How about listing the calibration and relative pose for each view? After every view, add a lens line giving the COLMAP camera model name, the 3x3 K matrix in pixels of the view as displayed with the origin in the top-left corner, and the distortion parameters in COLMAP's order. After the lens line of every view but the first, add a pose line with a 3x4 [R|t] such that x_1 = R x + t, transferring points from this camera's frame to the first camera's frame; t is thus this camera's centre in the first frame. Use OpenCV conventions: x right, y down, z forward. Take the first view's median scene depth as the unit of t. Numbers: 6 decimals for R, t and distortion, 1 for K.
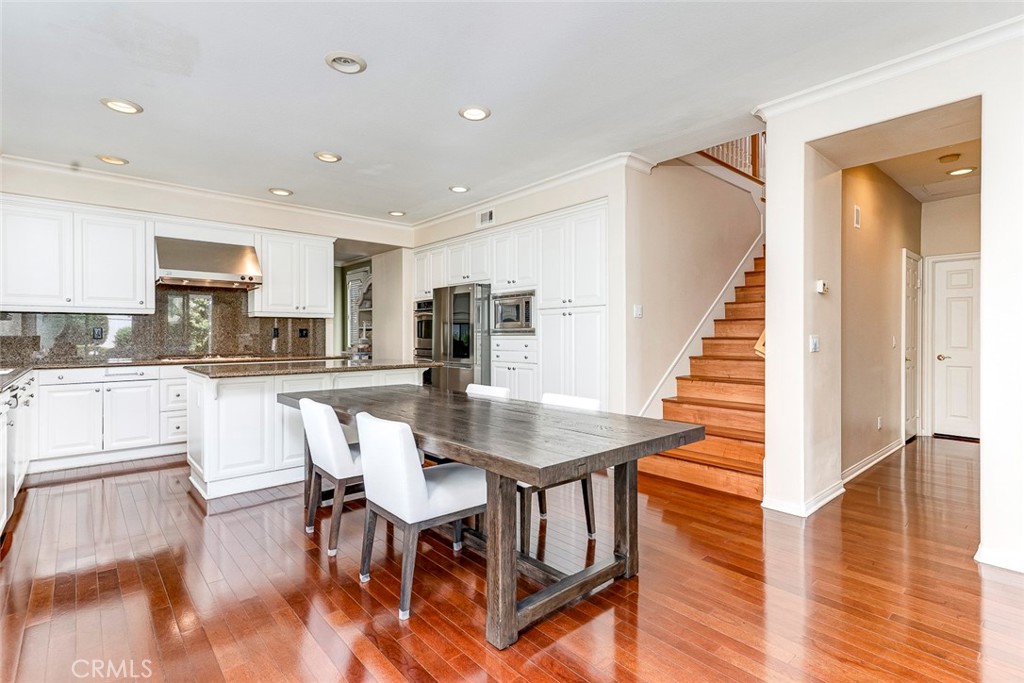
lens RADIAL K [[488.2, 0, 519.8], [0, 488.2, 336.6], [0, 0, 1]] dist [0.010071, -0.000168]
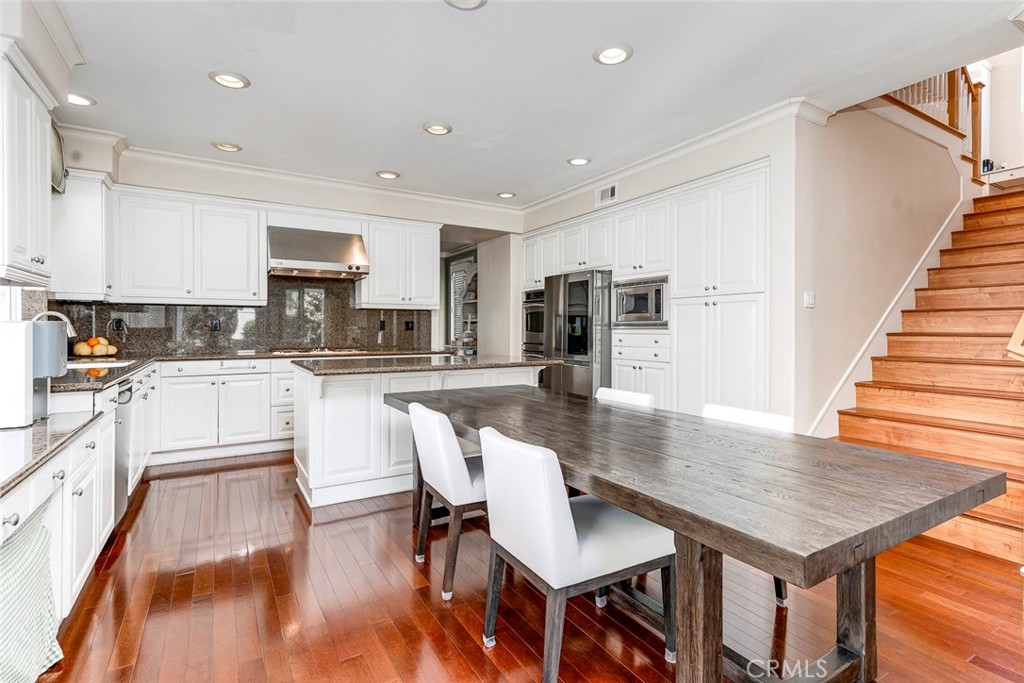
lens RADIAL K [[500.4, 0, 530.9], [0, 500.4, 330.7], [0, 0, 1]] dist [0.010156, 0.000909]
pose [[0.985178, 0.005126, -0.171461, -0.052546], [-0.005021, 0.999987, 0.001051, -0.000086], [0.171464, -0.000174, 0.985190, 0.101741]]
